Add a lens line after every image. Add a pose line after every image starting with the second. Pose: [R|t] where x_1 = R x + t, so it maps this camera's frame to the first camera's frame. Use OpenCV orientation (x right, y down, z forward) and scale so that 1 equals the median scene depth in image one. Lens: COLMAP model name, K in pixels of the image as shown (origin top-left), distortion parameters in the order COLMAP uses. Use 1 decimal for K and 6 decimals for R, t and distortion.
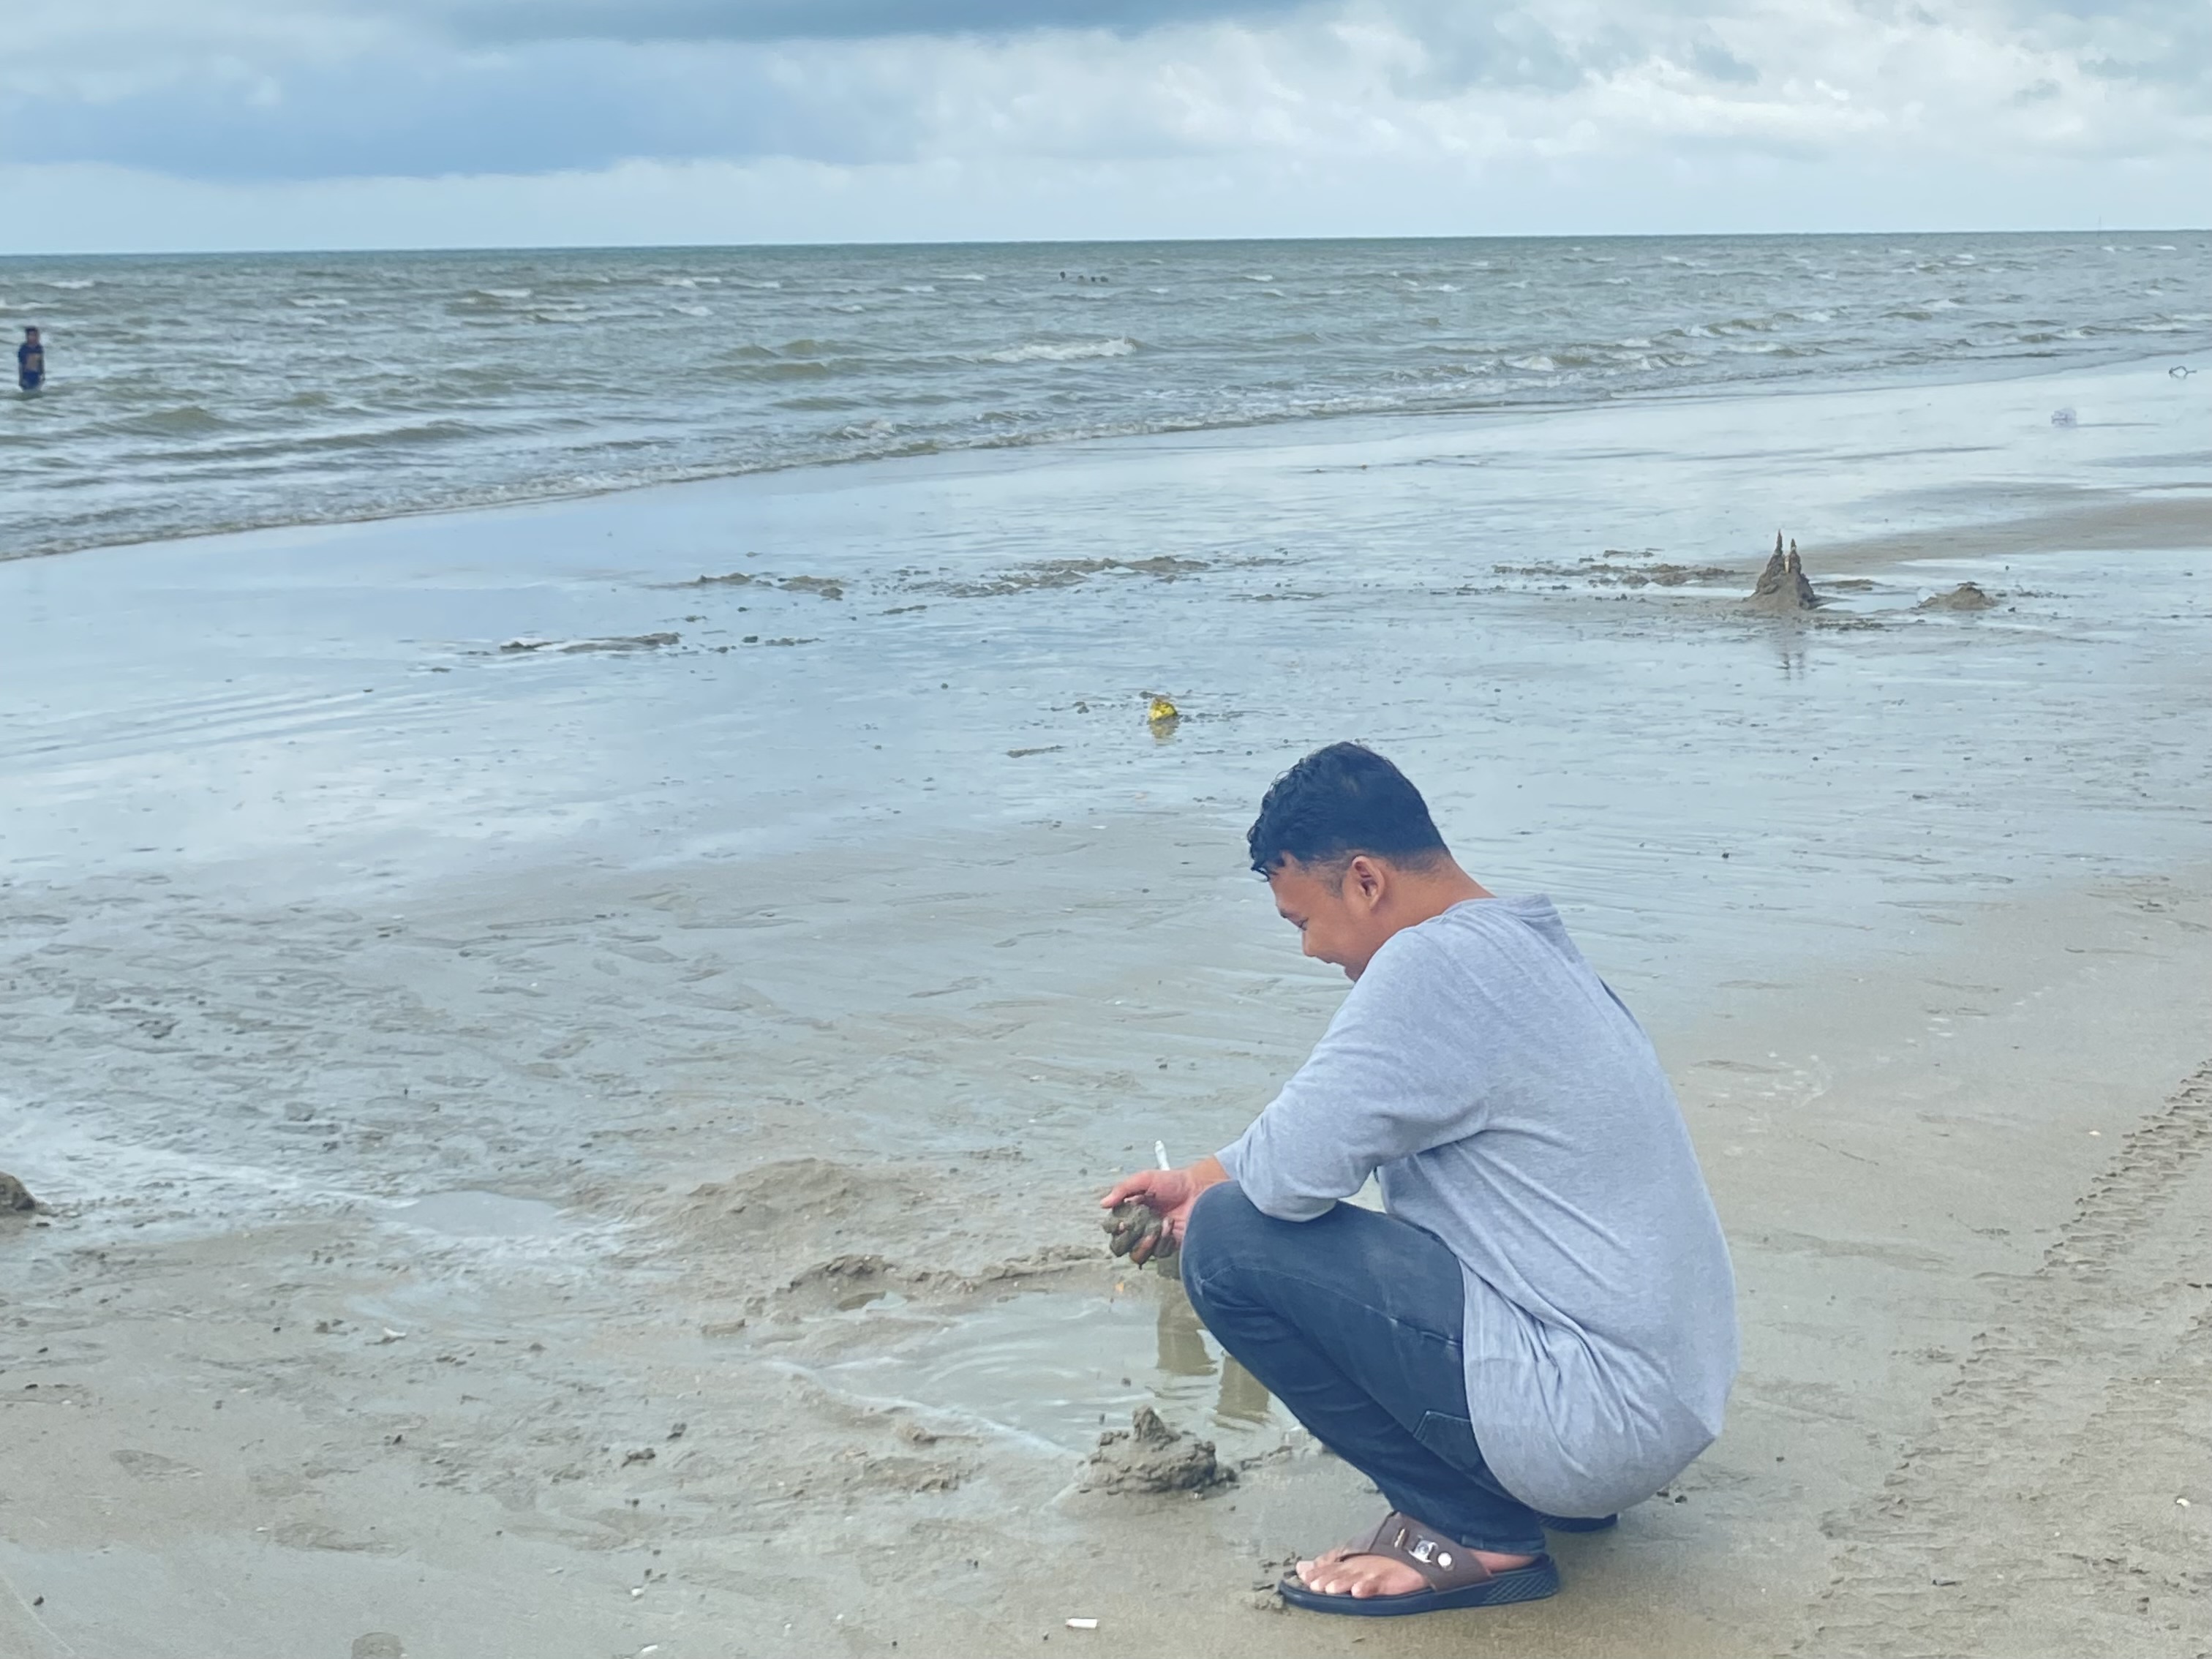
lens RADIAL K [[2297.4, 0, 1106.0], [0, 2297.4, 829.5], [0, 0, 1]] dist [-0.006934, 0.033578]
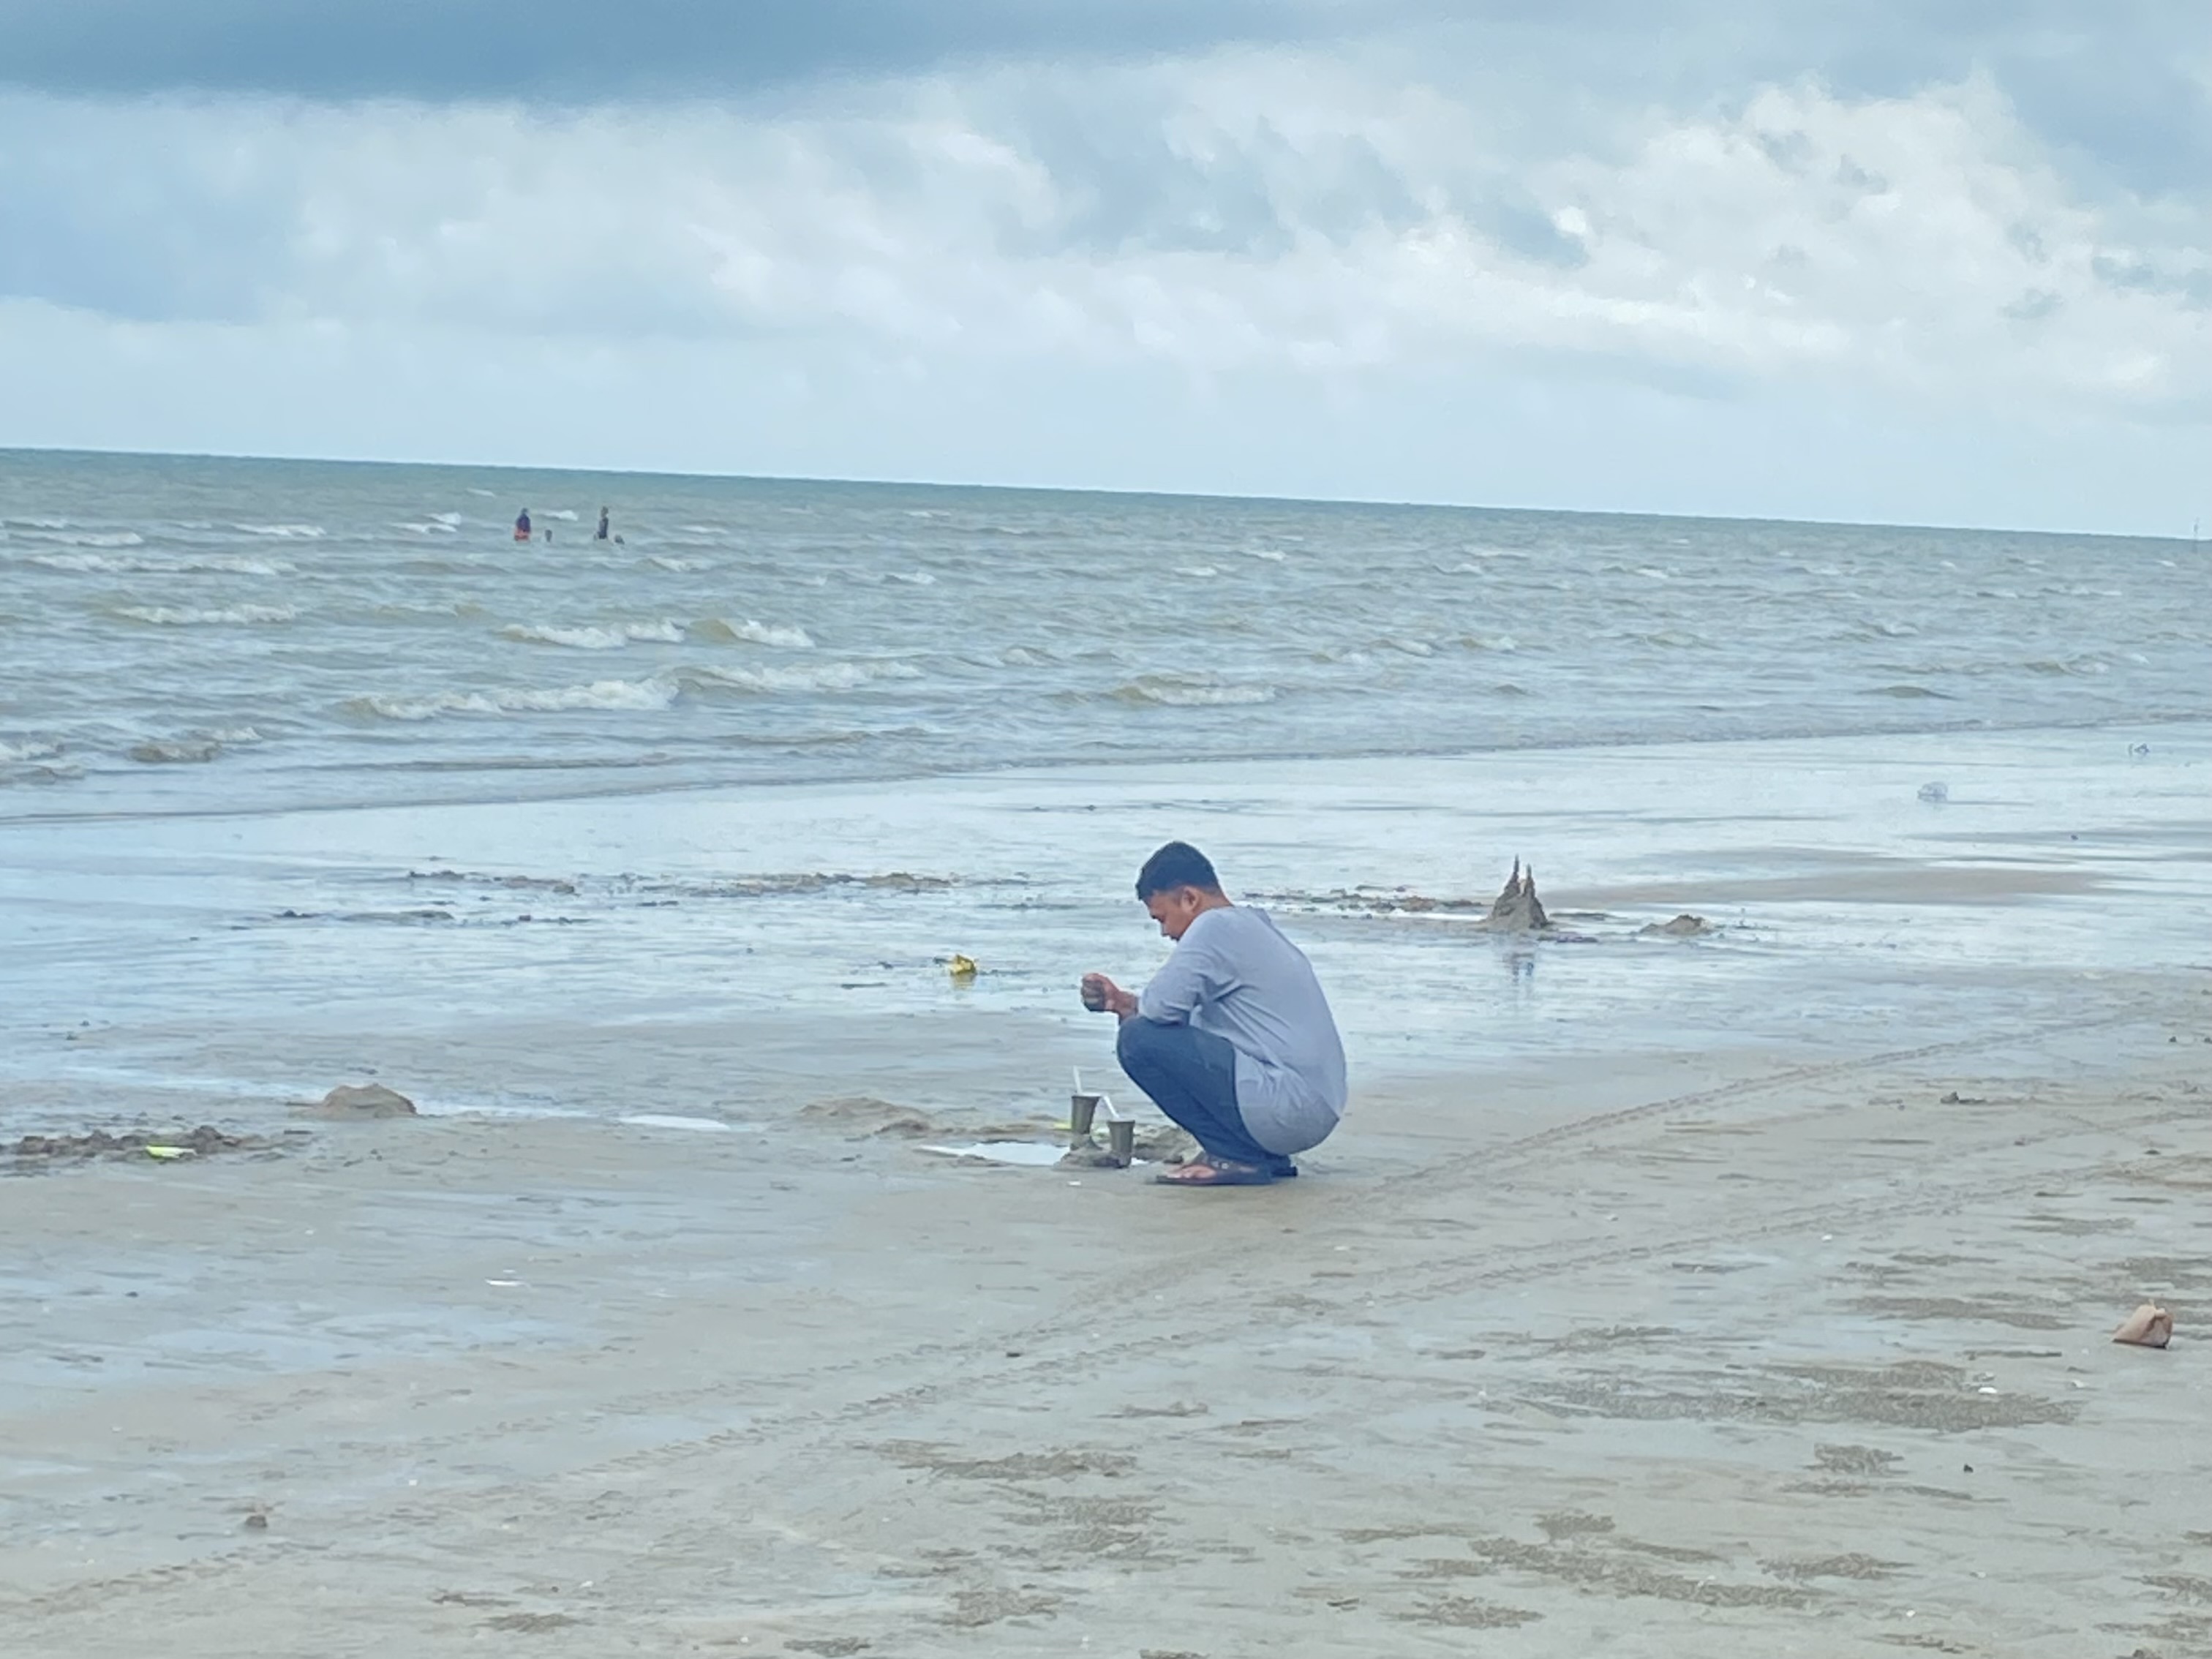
lens RADIAL K [[4198.1, 0, 1106.0], [0, 4198.1, 829.5], [0, 0, 1]] dist [0.008246, 0.091522]
pose [[0.990132, 0.044640, 0.132835, -0.142322], [-0.021884, 0.985531, -0.168078, 0.178265], [-0.138416, 0.163513, 0.976783, -0.823617]]
